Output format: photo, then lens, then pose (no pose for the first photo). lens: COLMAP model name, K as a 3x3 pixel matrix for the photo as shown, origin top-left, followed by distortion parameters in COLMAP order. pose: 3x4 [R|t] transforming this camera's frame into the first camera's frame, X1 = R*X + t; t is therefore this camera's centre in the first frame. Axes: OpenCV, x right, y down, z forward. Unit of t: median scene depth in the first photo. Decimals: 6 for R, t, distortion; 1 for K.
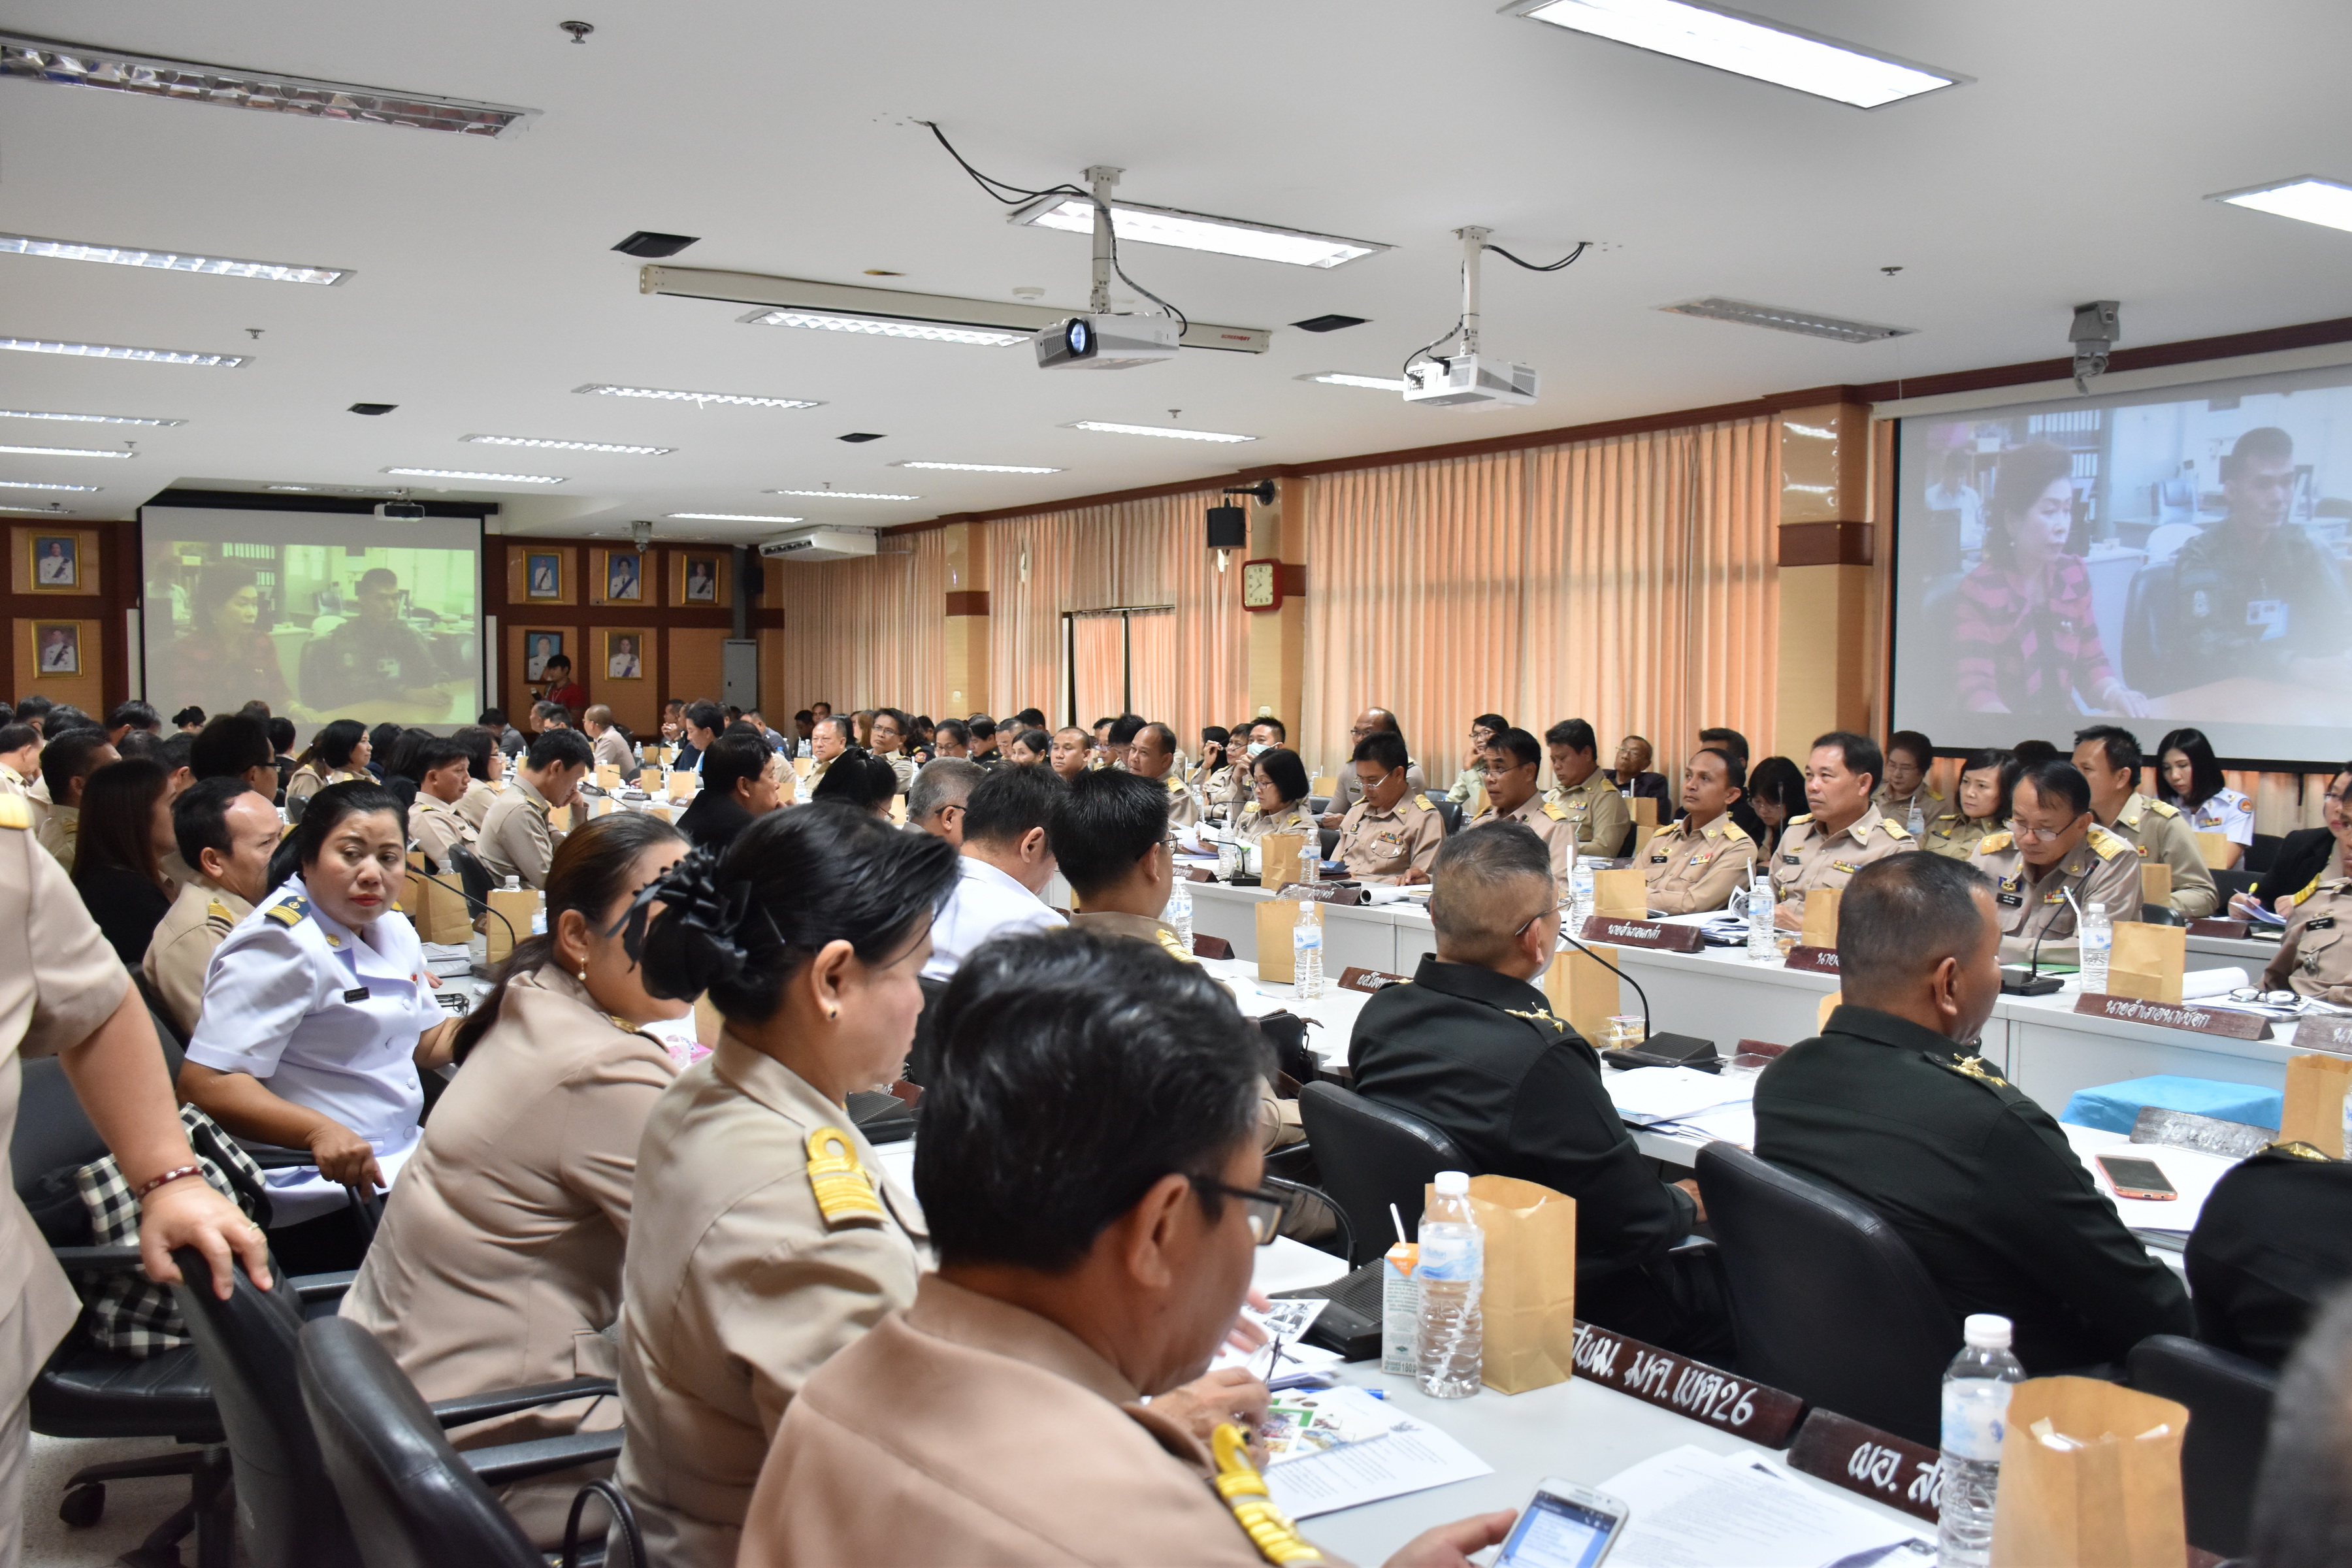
lens RADIAL K [[2123.4, 0, 1165.3], [0, 2123.4, 795.2], [0, 0, 1]] dist [-0.132901, 0.162302]
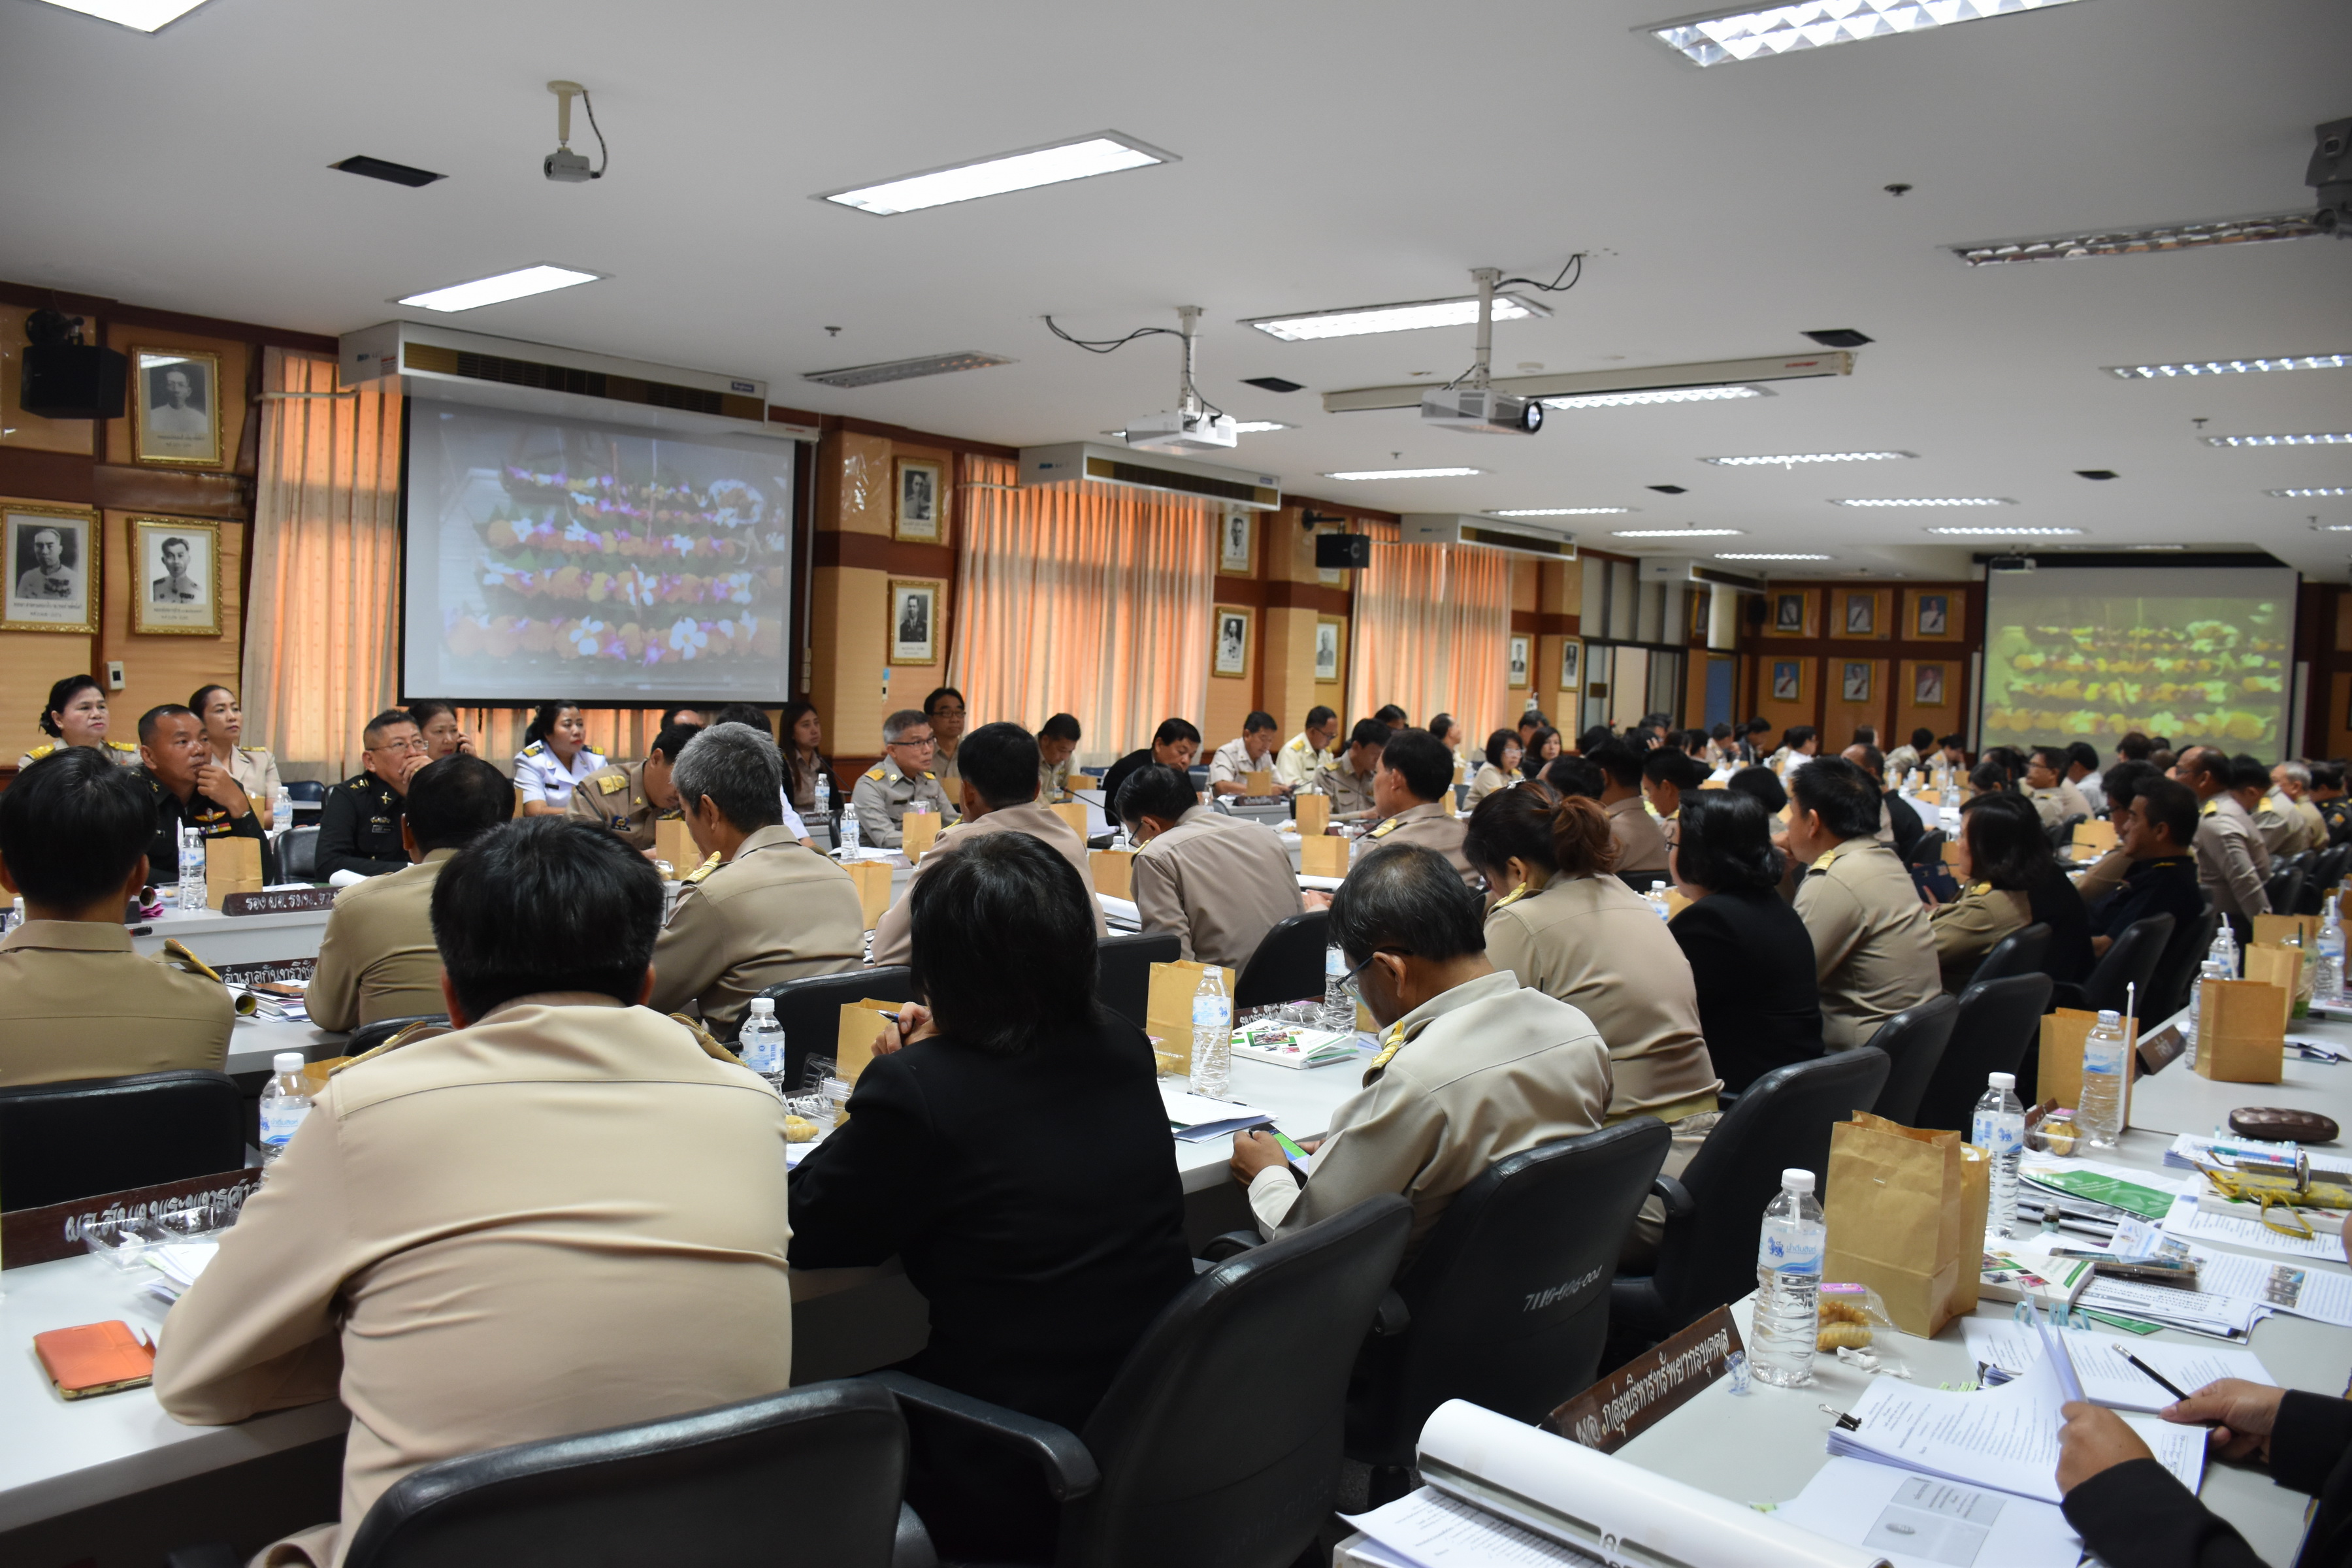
lens RADIAL K [[1926.8, 0, 1173.5], [0, 1926.8, 800.6], [0, 0, 1]] dist [-0.143515, 0.128973]
pose [[0.250418, 0.066446, -0.965855, 0.514422], [-0.088810, 0.995012, 0.045426, -0.012035], [0.964056, 0.074402, 0.255070, 0.292548]]
